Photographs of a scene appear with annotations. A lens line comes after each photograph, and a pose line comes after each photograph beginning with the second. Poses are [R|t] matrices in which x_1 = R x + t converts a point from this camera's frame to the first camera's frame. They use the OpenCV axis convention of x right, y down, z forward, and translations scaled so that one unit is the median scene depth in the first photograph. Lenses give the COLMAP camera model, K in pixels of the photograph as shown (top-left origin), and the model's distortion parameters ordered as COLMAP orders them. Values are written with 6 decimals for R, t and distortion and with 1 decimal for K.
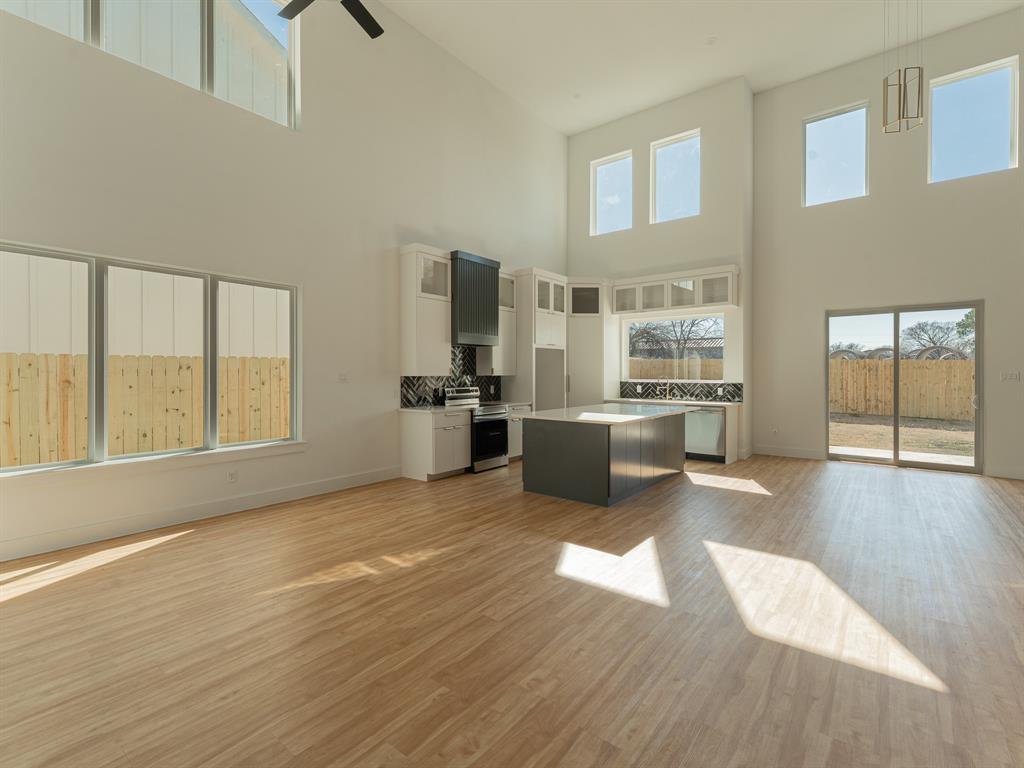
lens RADIAL K [[482.9, 0, 471.9], [0, 482.9, 377.8], [0, 0, 1]] dist [0.002254, -0.000300]
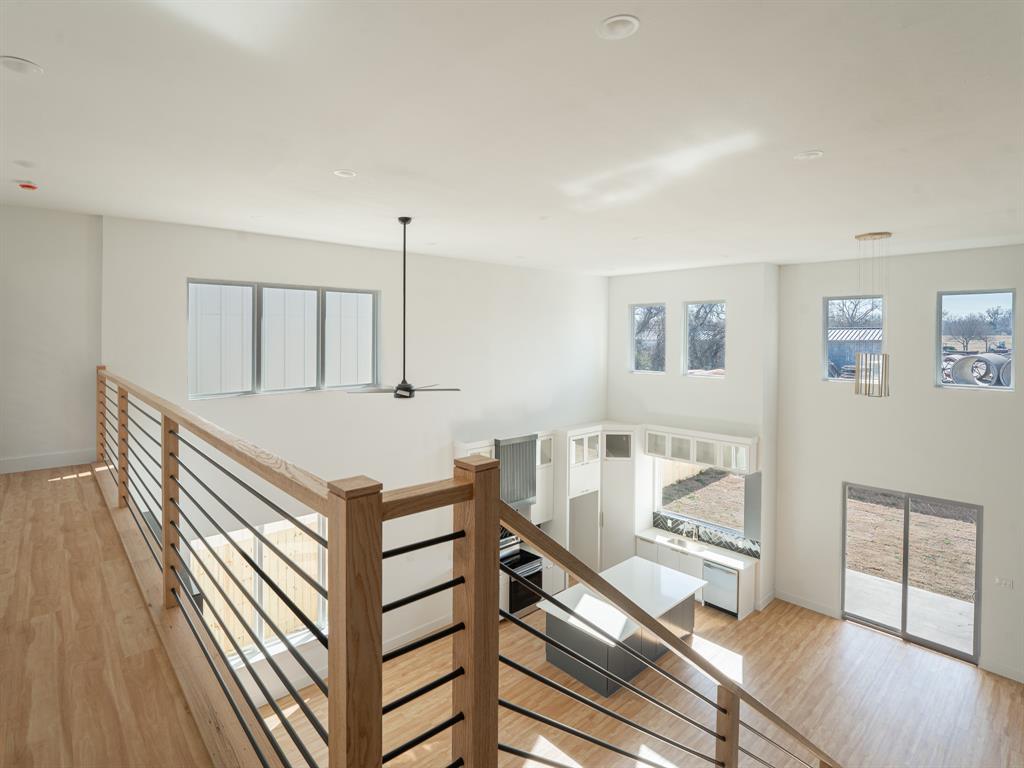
lens RADIAL K [[528.8, 0, 456.2], [0, 528.8, 347.2], [0, 0, 1]] dist [-0.003603, -0.000731]
pose [[0.986784, 0.006434, -0.161915, 0.077697], [-0.004814, 0.999934, 0.010392, -0.513868], [0.161971, -0.009475, 0.986750, -0.347712]]
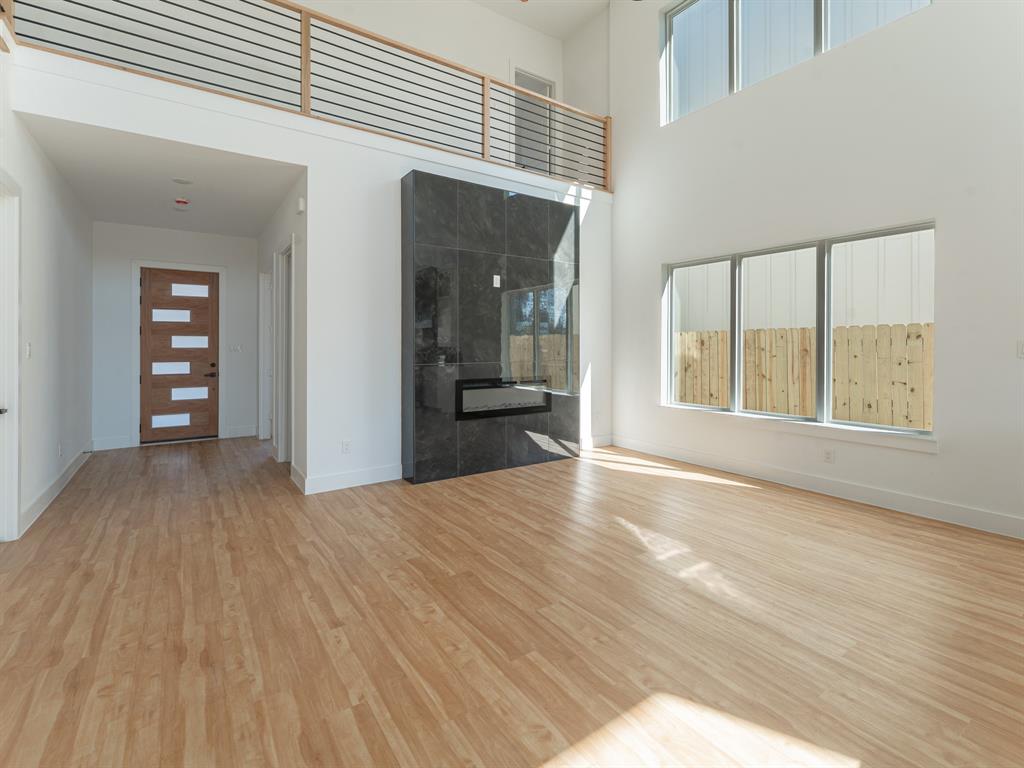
lens RADIAL K [[487.1, 0, 532.1], [0, 487.1, 341.9], [0, 0, 1]] dist [-0.002513, -0.000397]
pose [[-0.232554, -0.005700, -0.972567, 0.401100], [-0.008094, 0.999960, -0.003925, -0.002191], [0.972550, 0.006960, -0.232591, 0.500242]]
